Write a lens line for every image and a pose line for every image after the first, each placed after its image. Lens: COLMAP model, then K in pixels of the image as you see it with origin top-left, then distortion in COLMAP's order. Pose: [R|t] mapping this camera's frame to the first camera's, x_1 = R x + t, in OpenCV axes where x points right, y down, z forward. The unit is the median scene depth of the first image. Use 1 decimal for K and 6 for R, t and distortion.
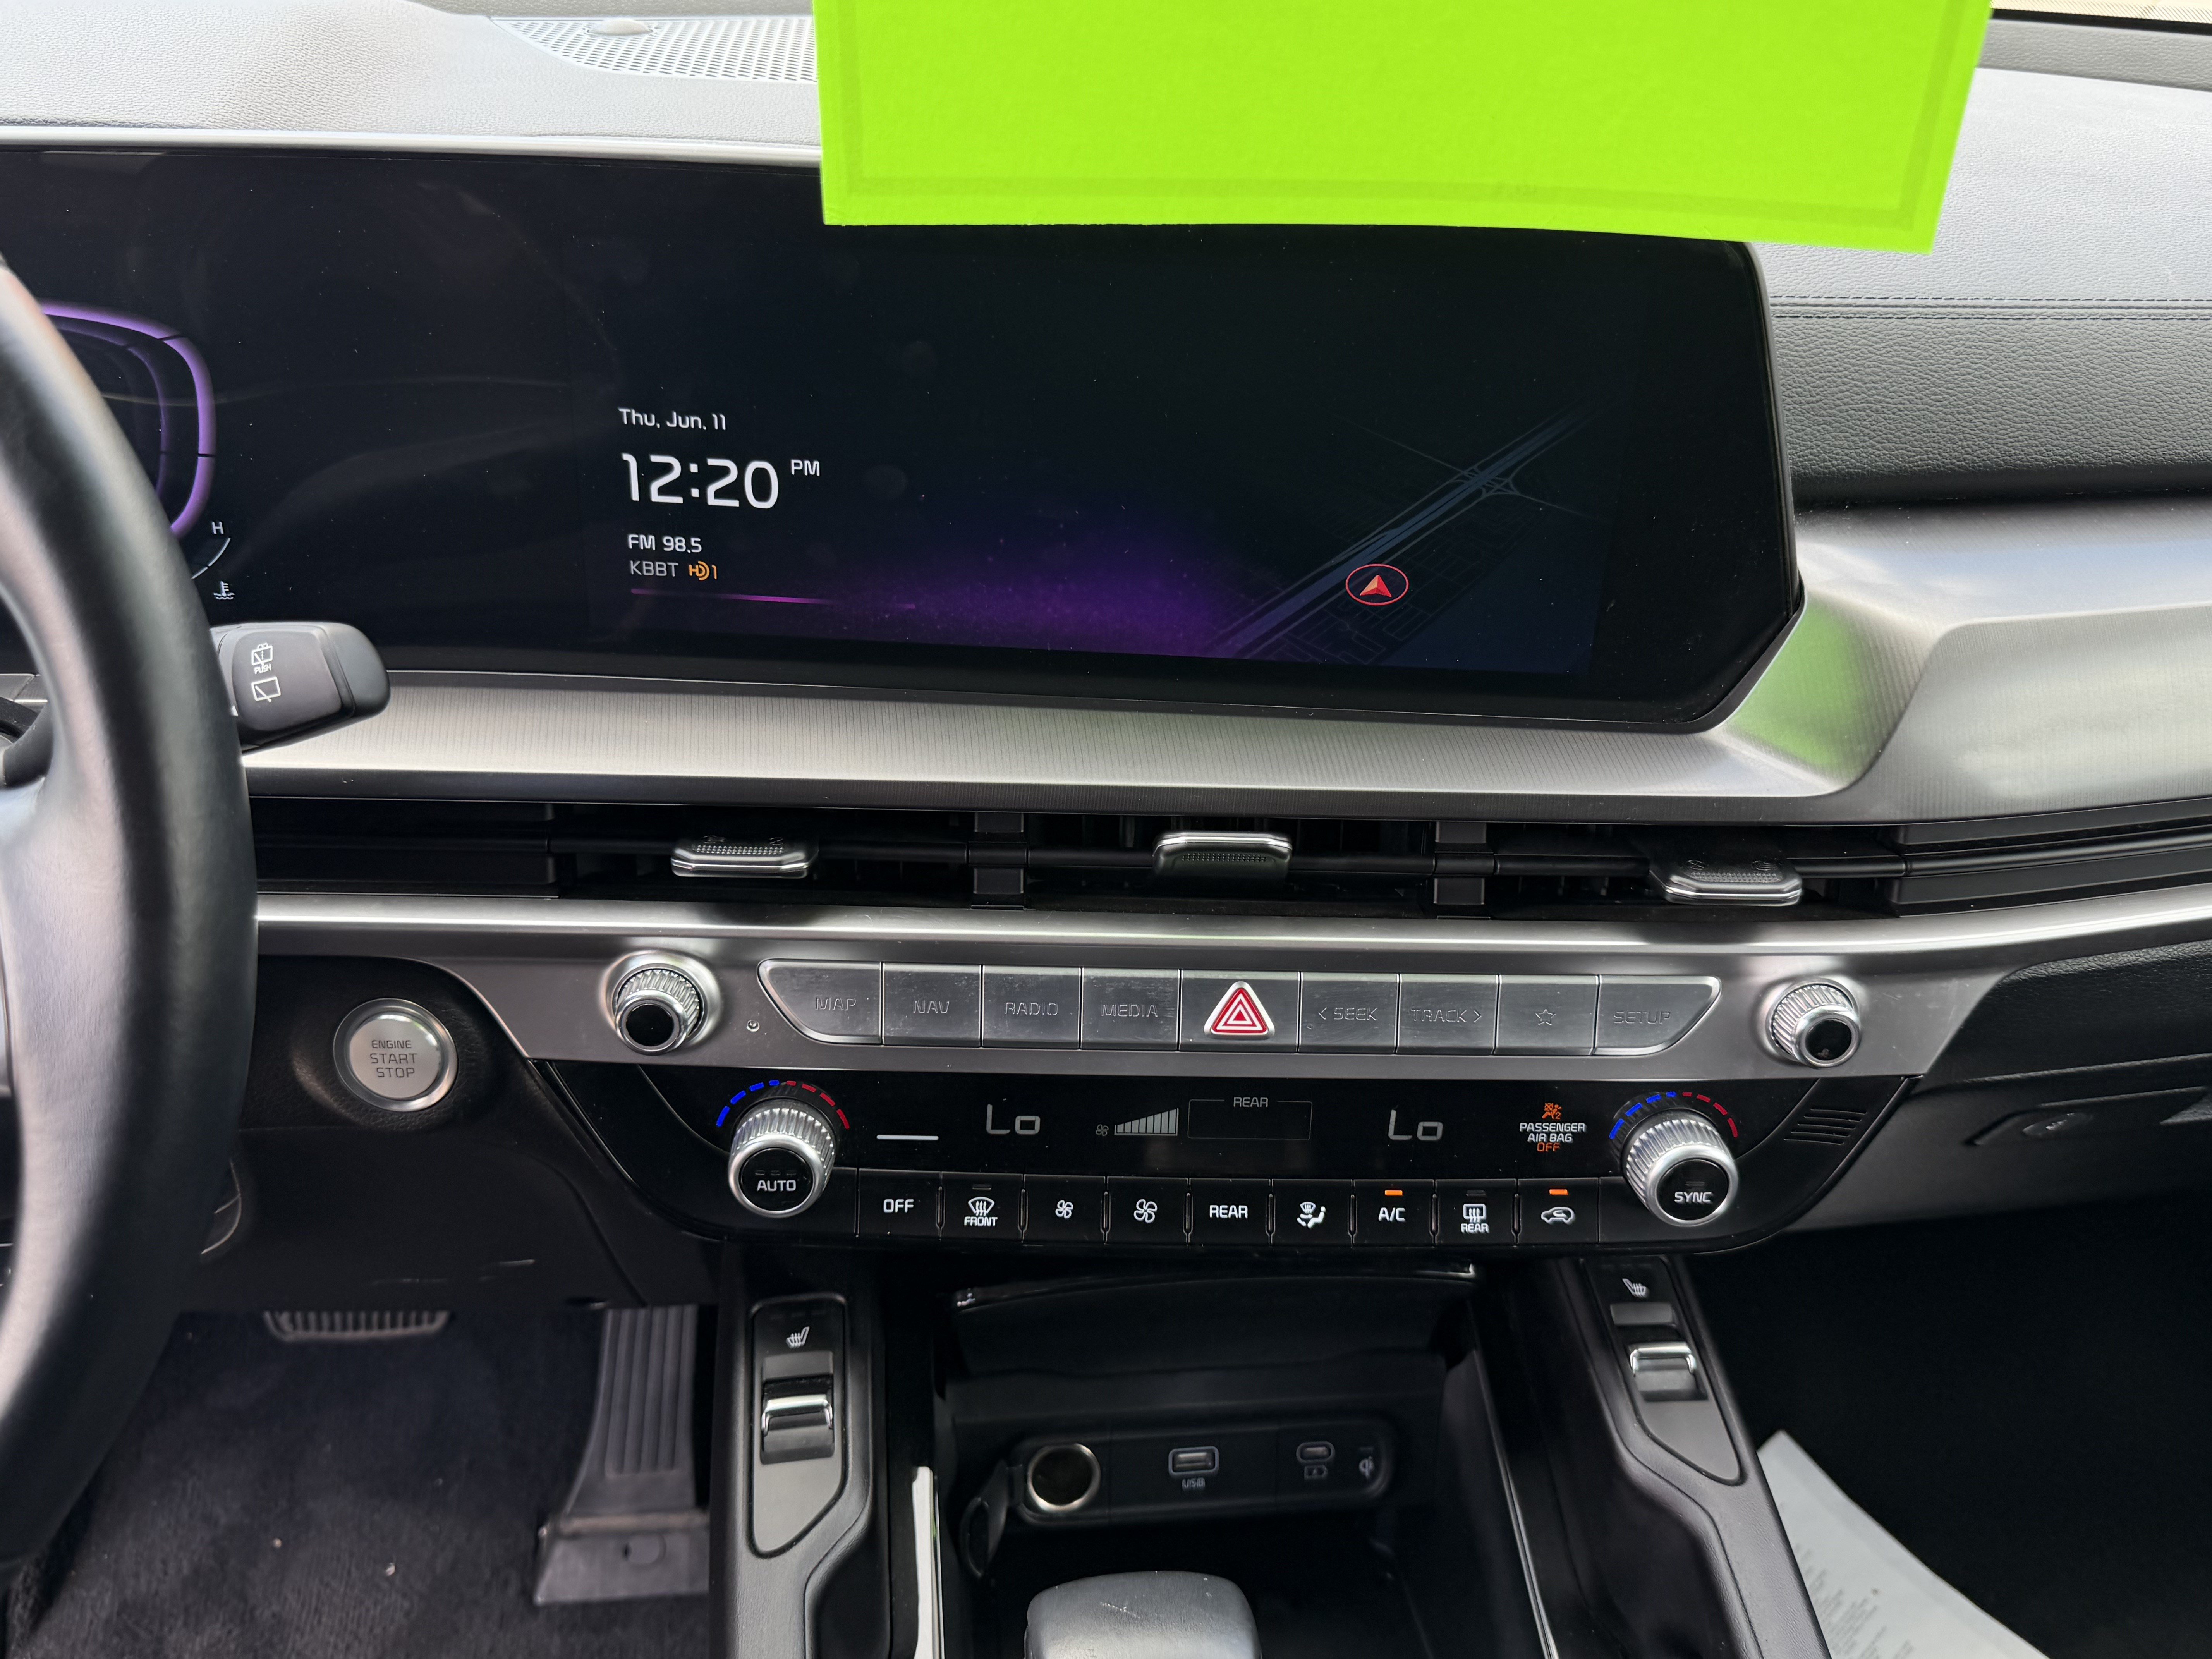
lens RADIAL K [[1897.8, 0, 1101.3], [0, 1897.8, 819.2], [0, 0, 1]] dist [0.012836, -0.023064]
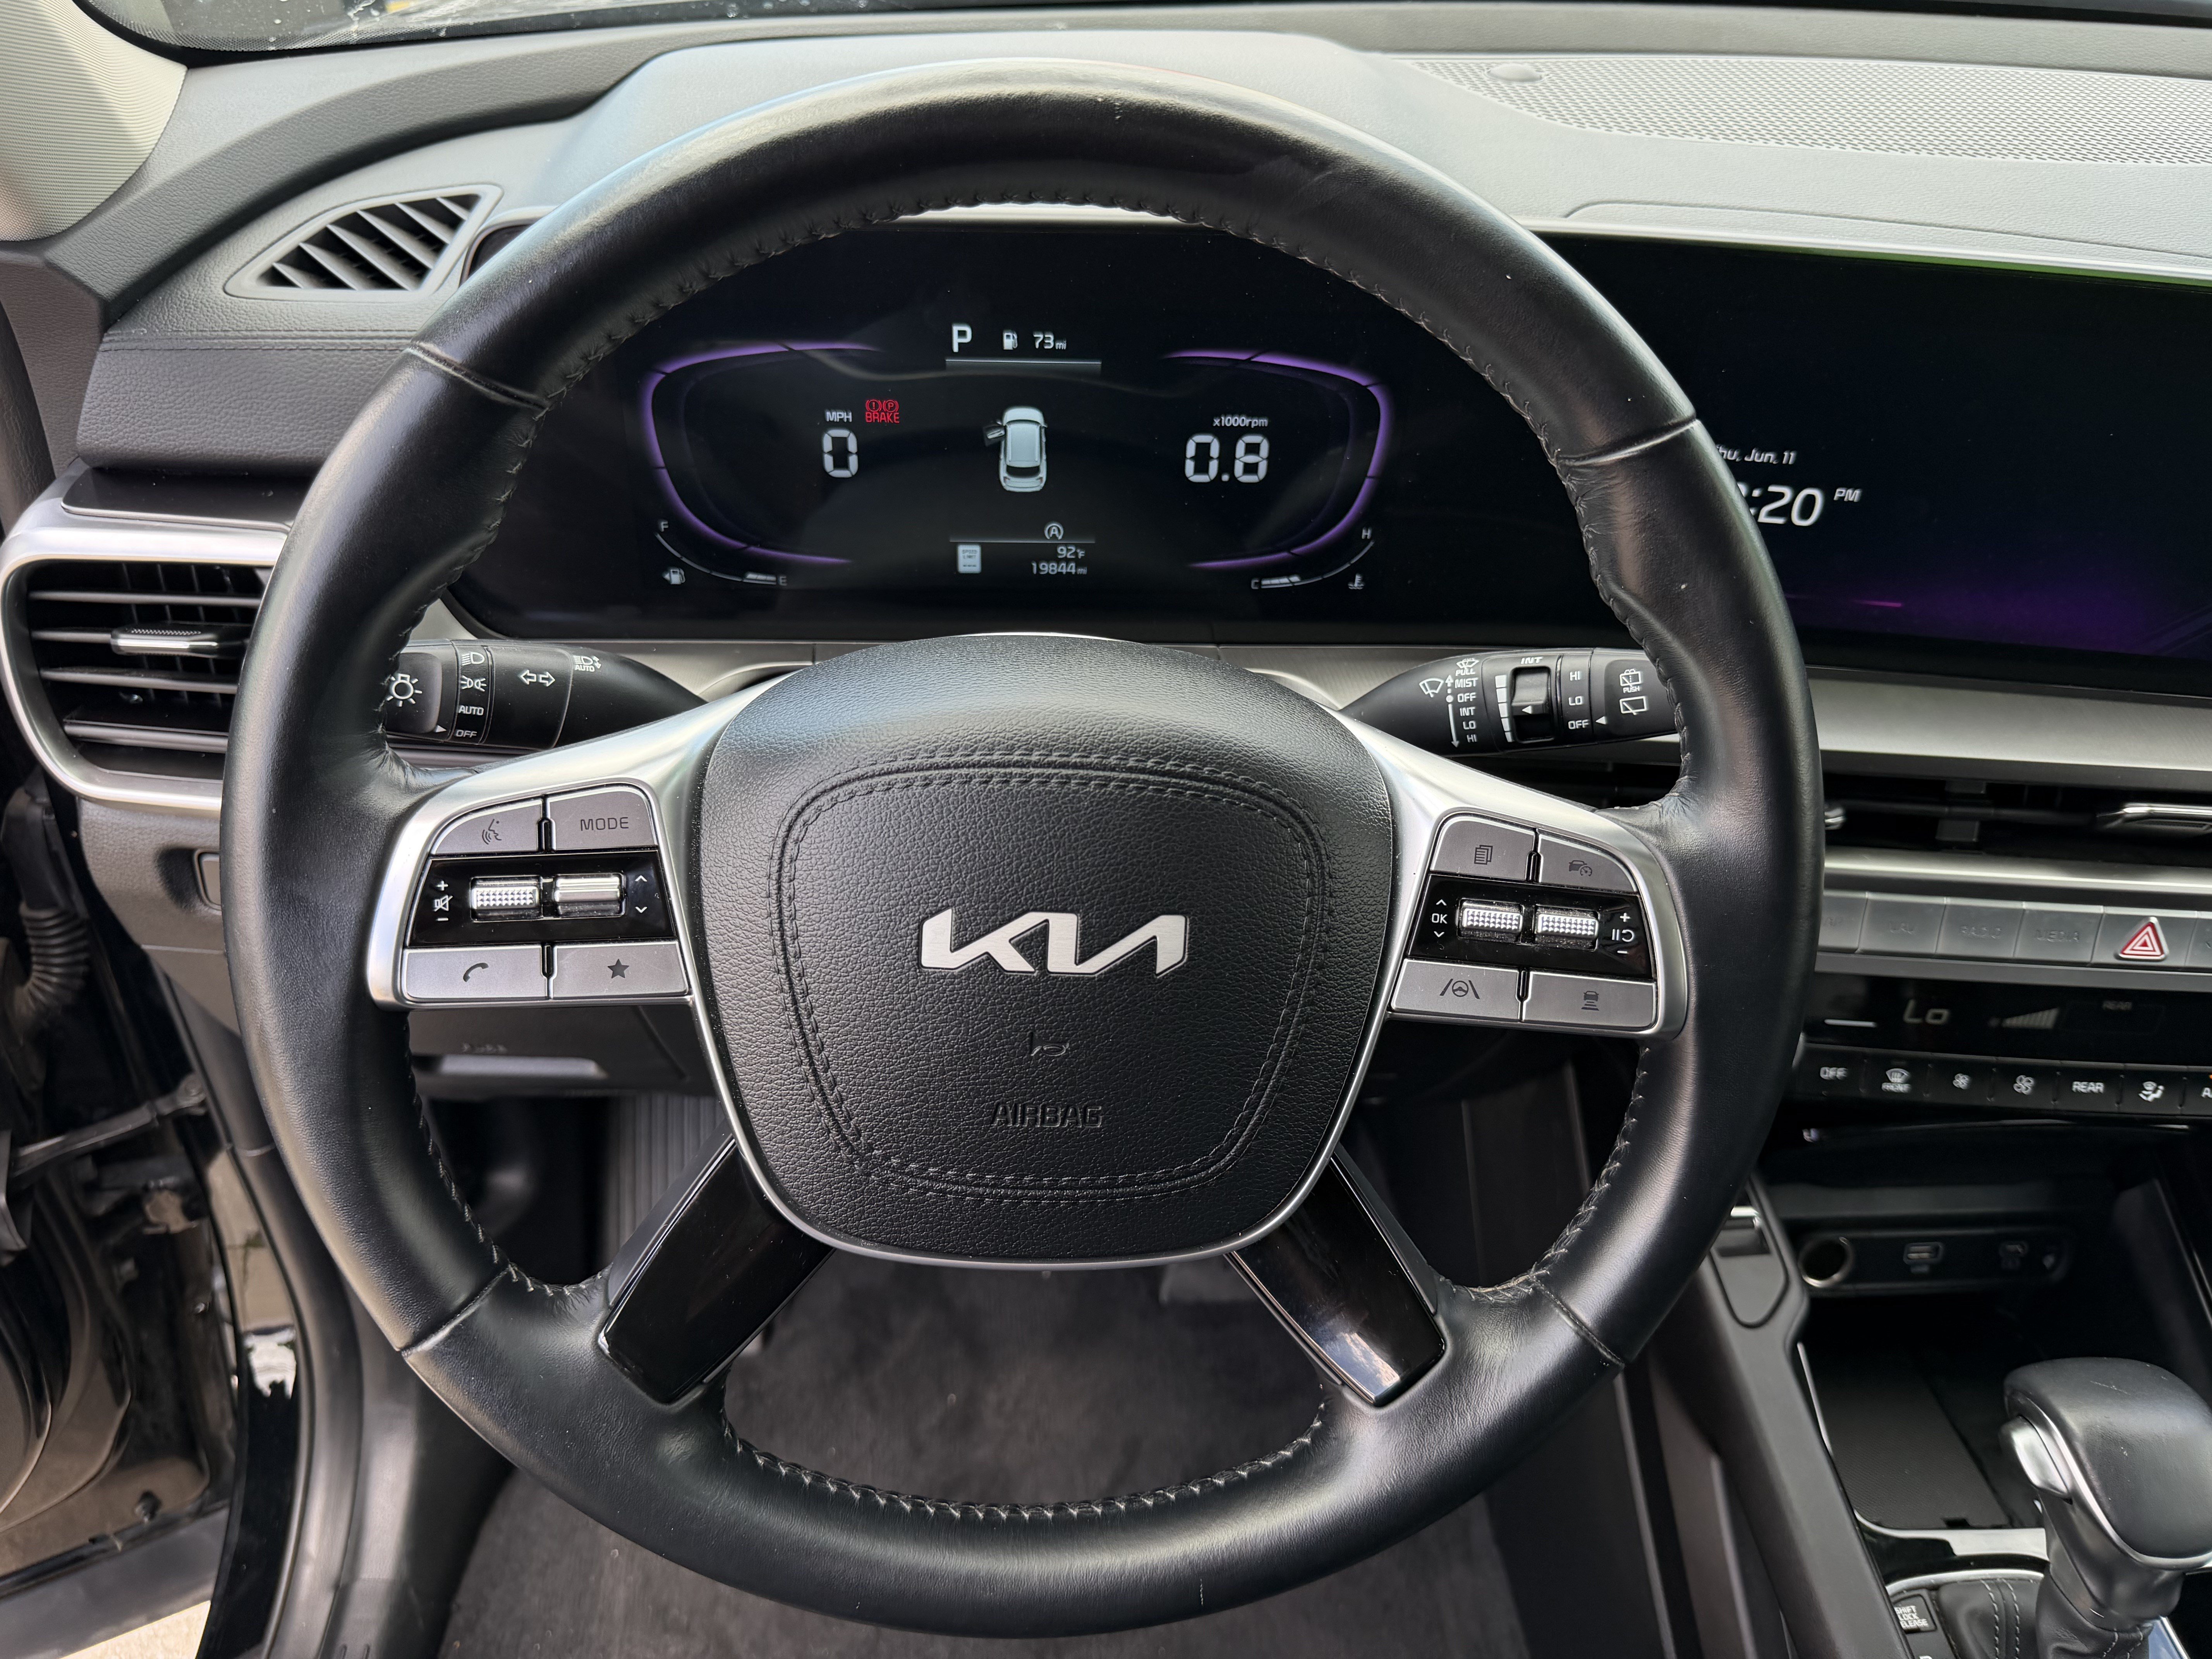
lens RADIAL K [[1584.2, 0, 1101.1], [0, 1584.2, 835.3], [0, 0, 1]] dist [-0.000541, 0.000330]
pose [[0.999219, 0.033967, -0.020194, -0.495445], [-0.030907, 0.990199, 0.136202, -0.074285], [0.024623, -0.135472, 0.990475, -0.047692]]
